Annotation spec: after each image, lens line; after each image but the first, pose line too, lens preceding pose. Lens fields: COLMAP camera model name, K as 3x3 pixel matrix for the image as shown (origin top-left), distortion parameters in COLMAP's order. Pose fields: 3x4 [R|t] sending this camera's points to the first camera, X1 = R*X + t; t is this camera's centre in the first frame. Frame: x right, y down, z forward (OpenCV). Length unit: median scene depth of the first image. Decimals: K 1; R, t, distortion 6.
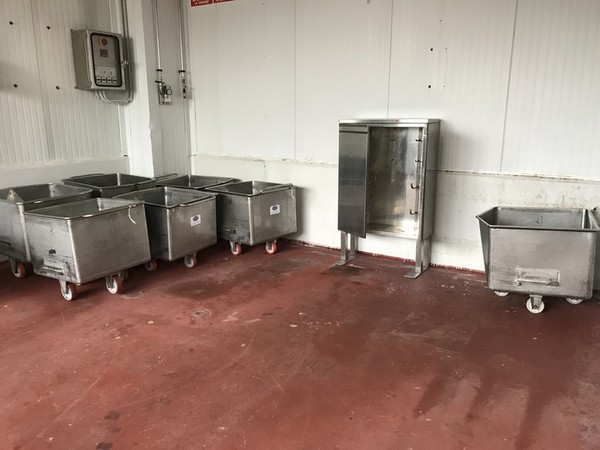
lens RADIAL K [[494.3, 0, 301.3], [0, 494.3, 226.0], [0, 0, 1]] dist [0.029716, -0.032714]
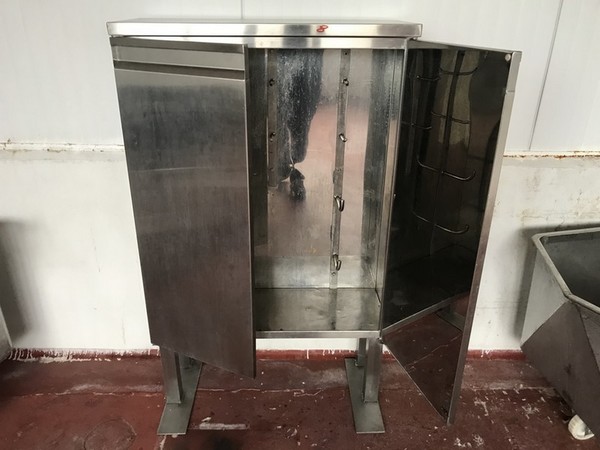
lens RADIAL K [[494.3, 0, 301.1], [0, 494.3, 221.1], [0, 0, 1]] dist [0.029716, -0.032714]
pose [[0.833470, -0.205664, 0.512865, -0.001858], [0.110444, 0.971429, 0.210067, -0.150686], [-0.541415, -0.118442, 0.832371, 0.683268]]
